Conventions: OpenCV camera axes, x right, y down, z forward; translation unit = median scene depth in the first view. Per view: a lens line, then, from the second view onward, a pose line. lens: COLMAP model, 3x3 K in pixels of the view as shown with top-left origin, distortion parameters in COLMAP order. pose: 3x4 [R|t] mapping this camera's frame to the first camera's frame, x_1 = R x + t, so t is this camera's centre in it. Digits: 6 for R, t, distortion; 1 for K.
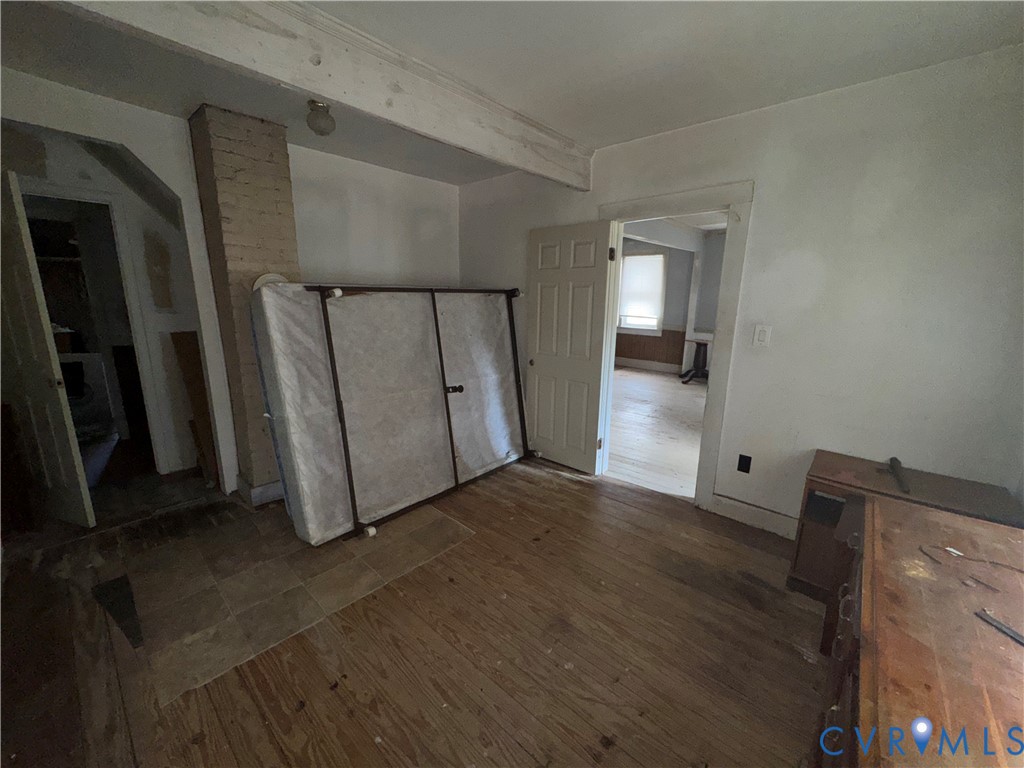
lens RADIAL K [[410.0, 0, 512.0], [0, 410.0, 384.0], [0, 0, 1]] dist [-0.001365, -0.000004]
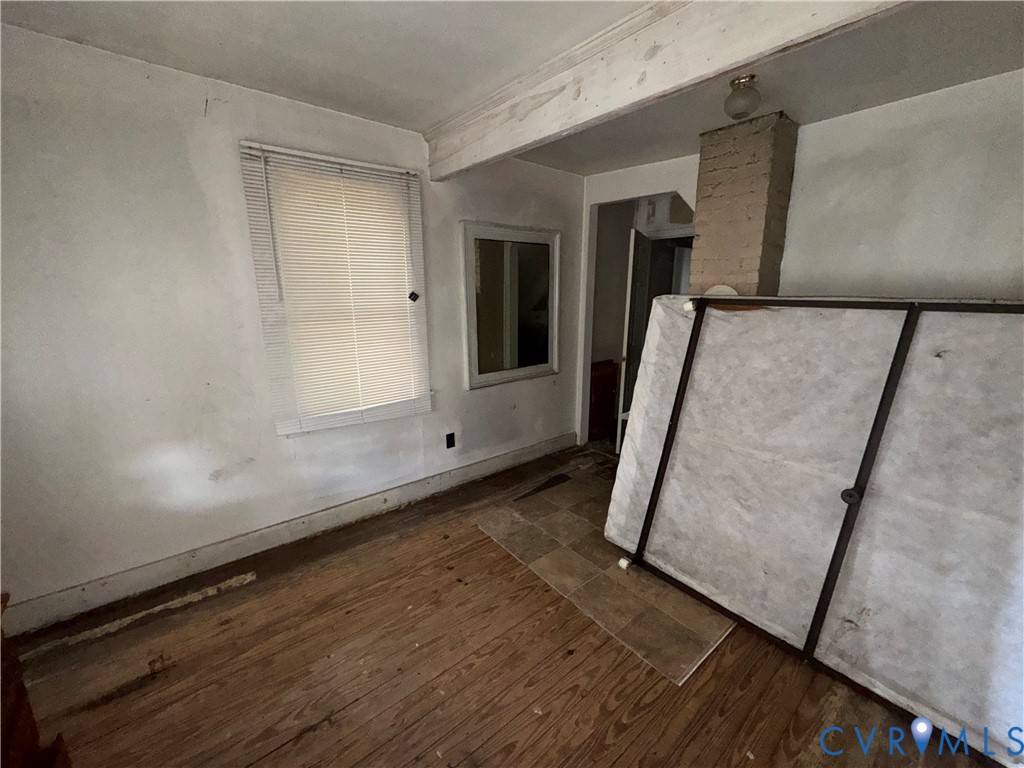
lens RADIAL K [[410.0, 0, 512.0], [0, 410.0, 384.0], [0, 0, 1]] dist [-0.001365, -0.000004]
pose [[-0.149517, 0.204649, -0.967349, 0.535830], [-0.226264, 0.945304, 0.234957, -0.192894], [0.962522, 0.254006, -0.095035, 0.792686]]
